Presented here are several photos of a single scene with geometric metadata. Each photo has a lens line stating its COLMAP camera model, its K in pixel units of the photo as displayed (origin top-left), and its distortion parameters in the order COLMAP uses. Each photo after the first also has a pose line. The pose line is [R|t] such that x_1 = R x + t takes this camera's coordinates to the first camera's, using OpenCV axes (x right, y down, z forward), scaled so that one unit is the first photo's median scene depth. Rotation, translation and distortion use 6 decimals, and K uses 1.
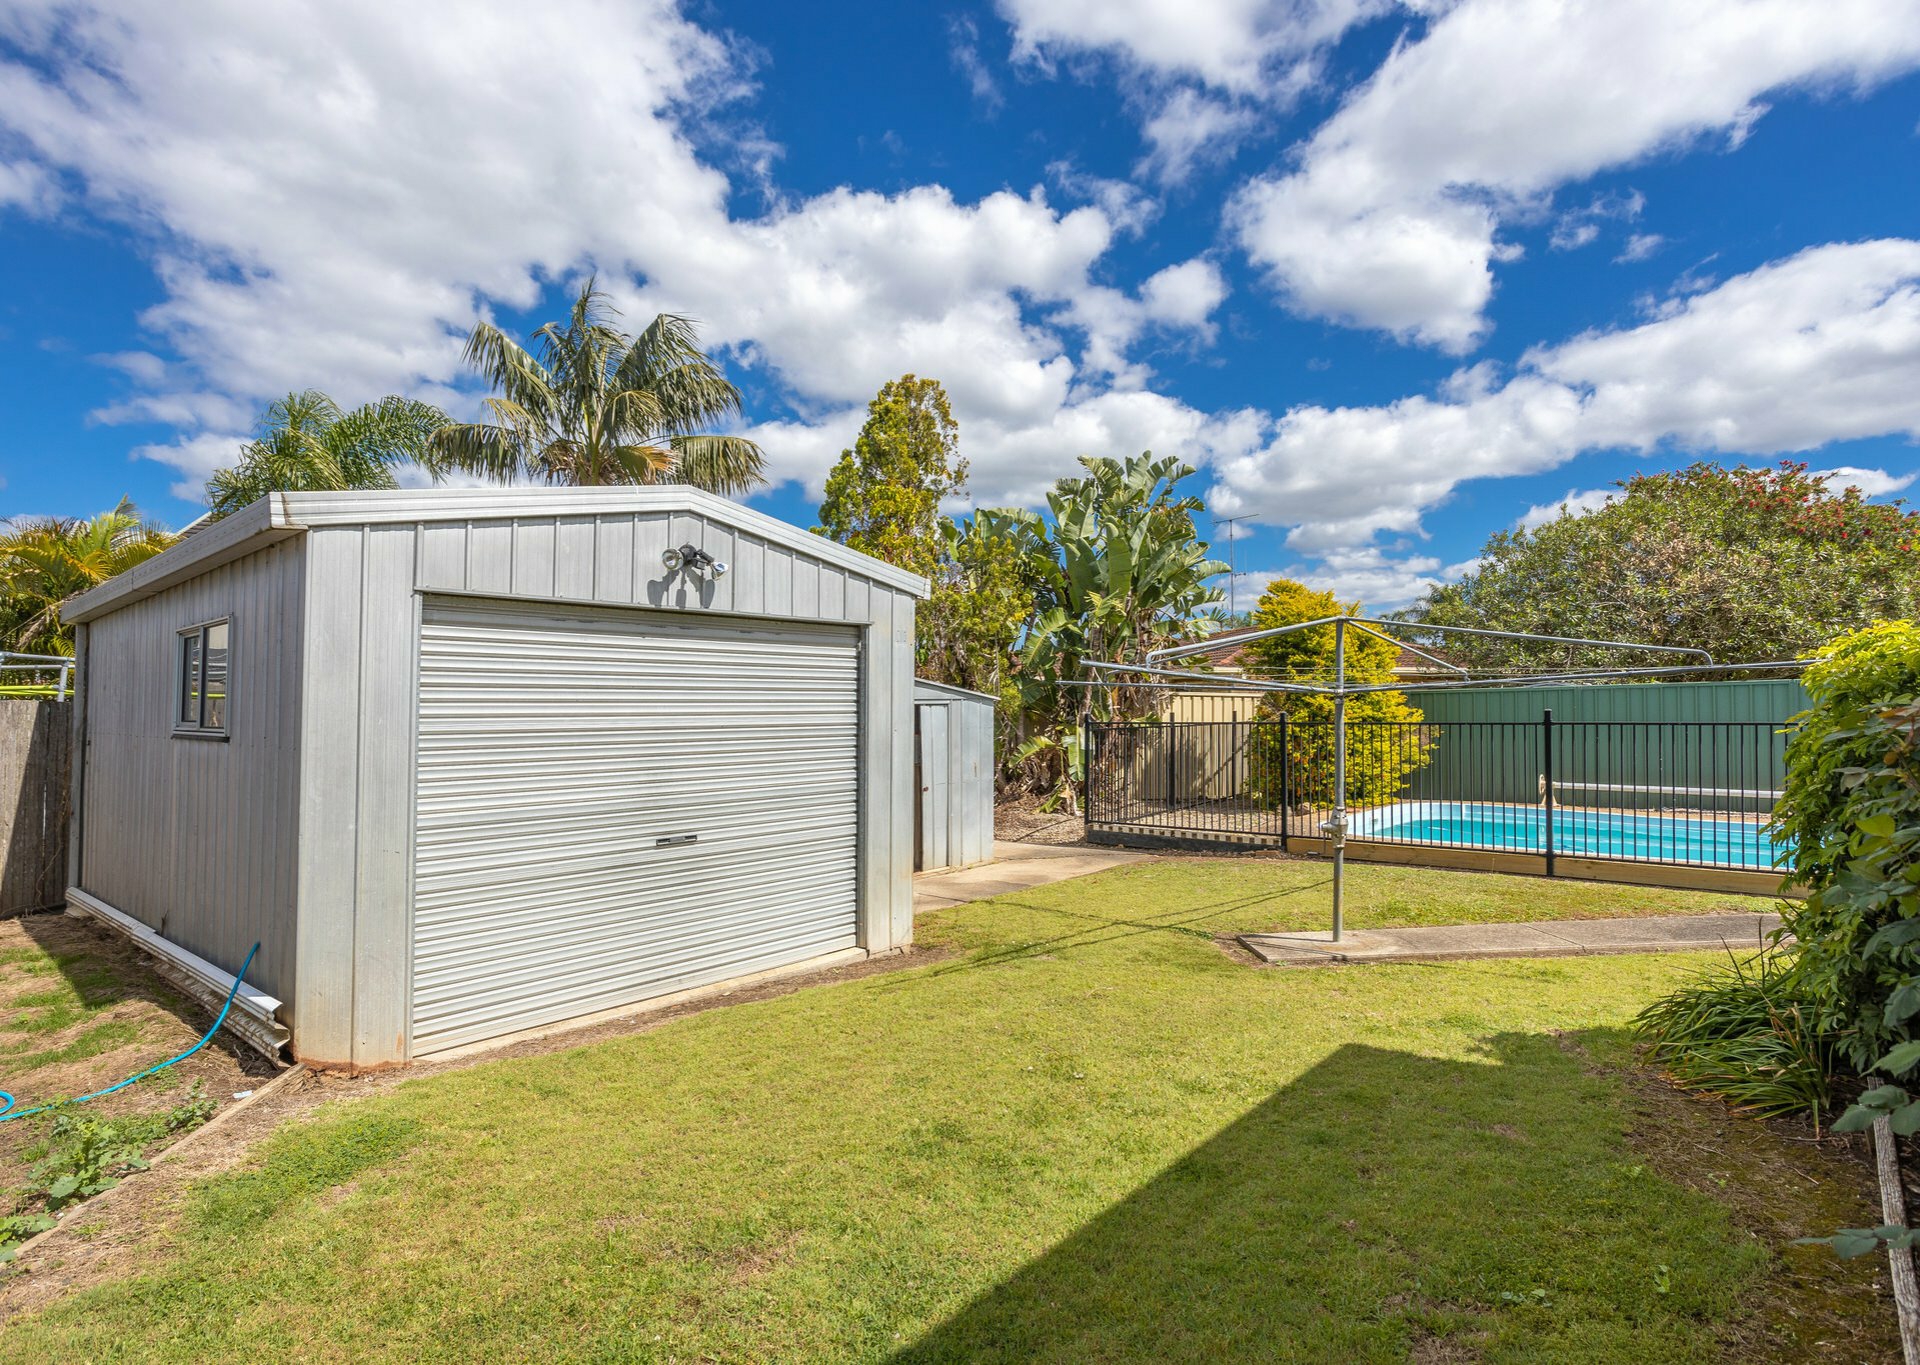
lens RADIAL K [[976.3, 0, 962.6], [0, 976.3, 692.7], [0, 0, 1]] dist [-0.012244, 0.001972]
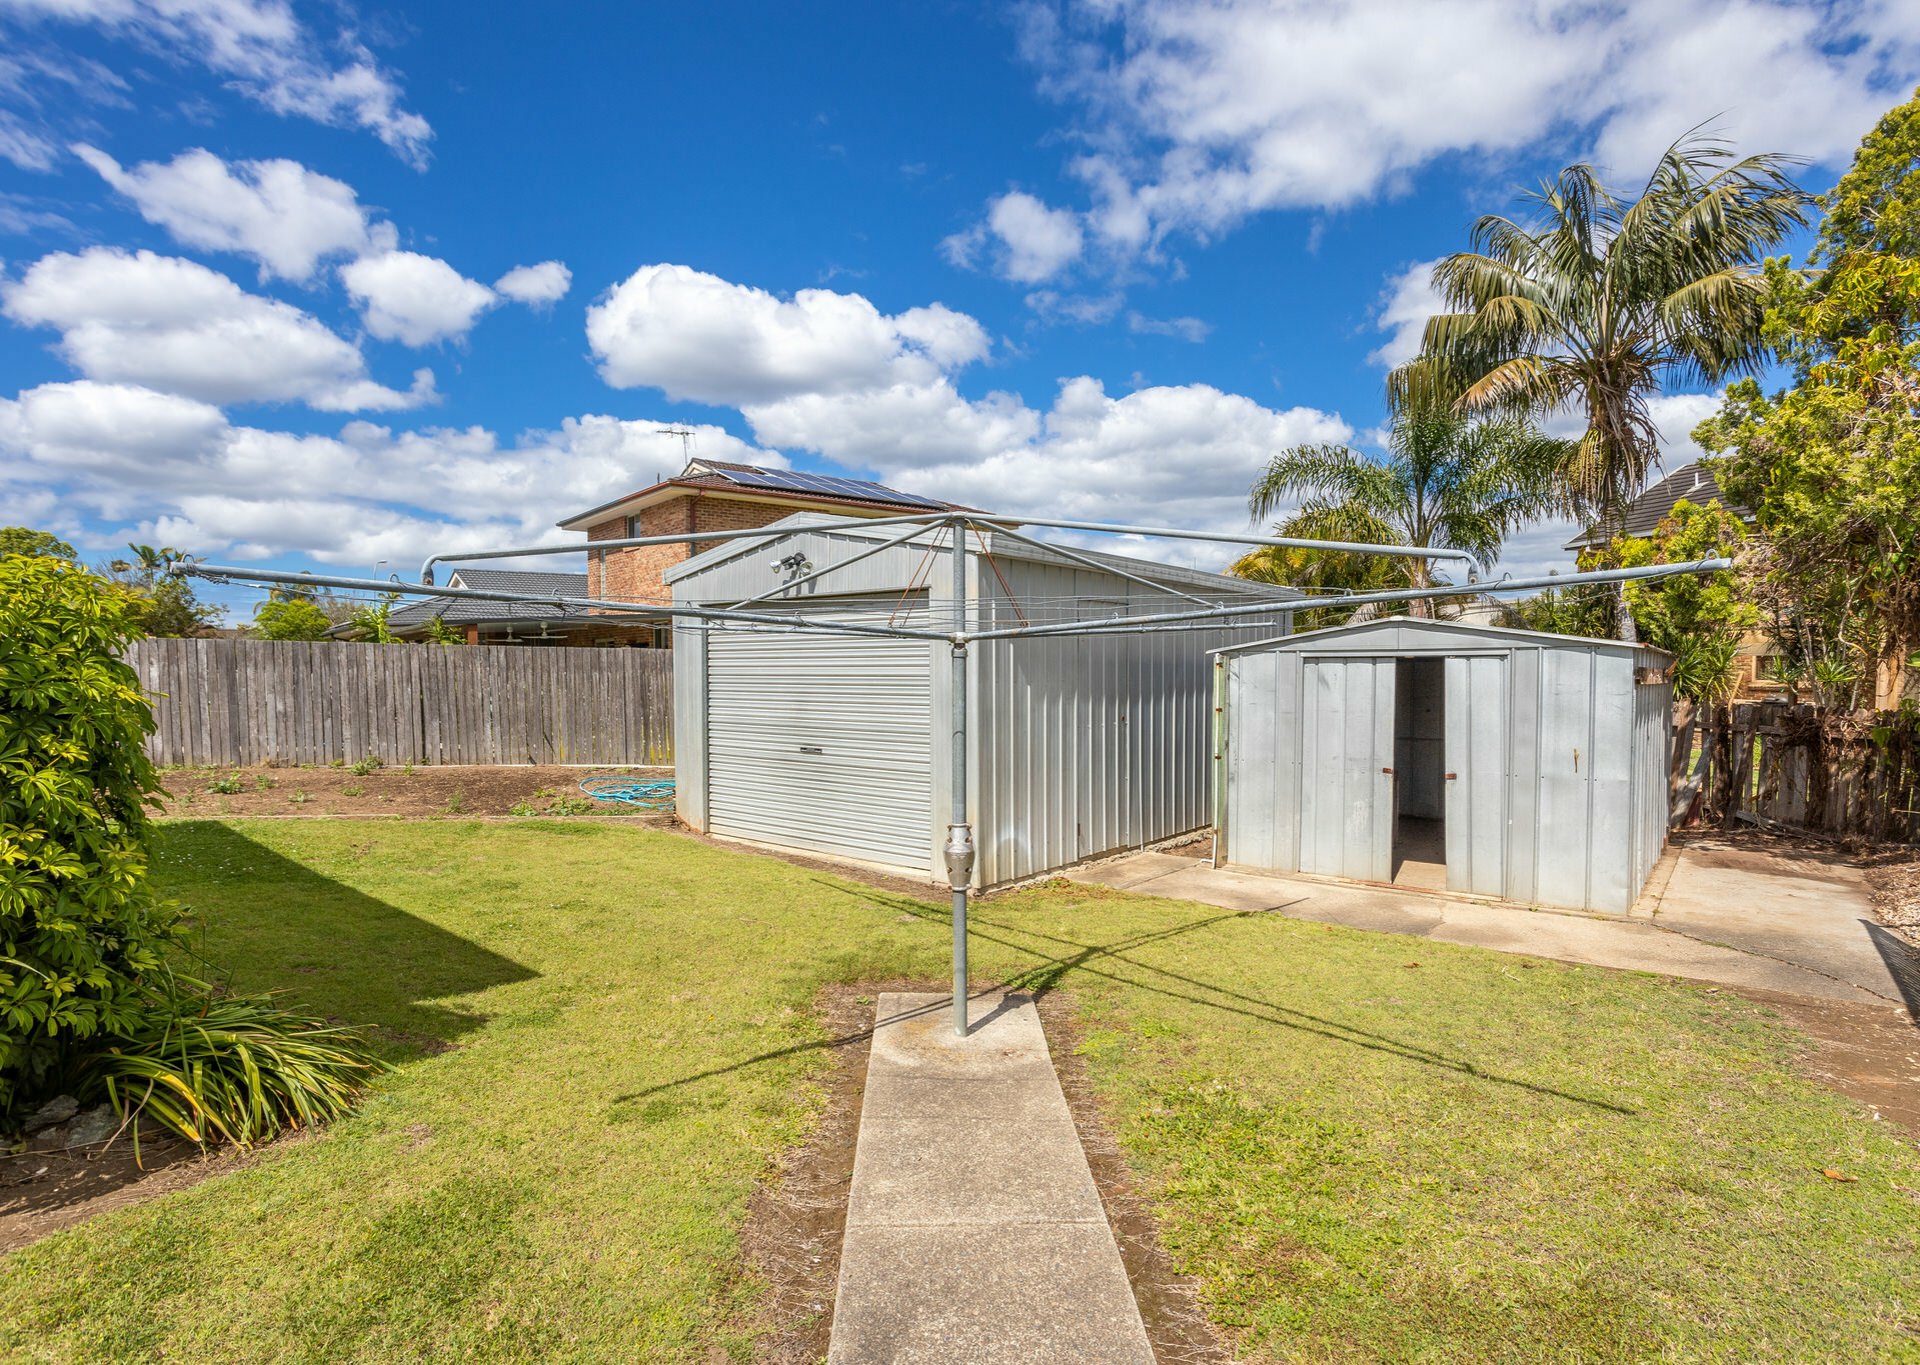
lens RADIAL K [[976.3, 0, 960.3], [0, 976.3, 696.2], [0, 0, 1]] dist [-0.012244, 0.001972]
pose [[0.032989, 0.037939, -0.998735, 1.195330], [0.018292, 0.999089, 0.038556, 0.013919], [0.999288, -0.019541, 0.032265, 1.163333]]
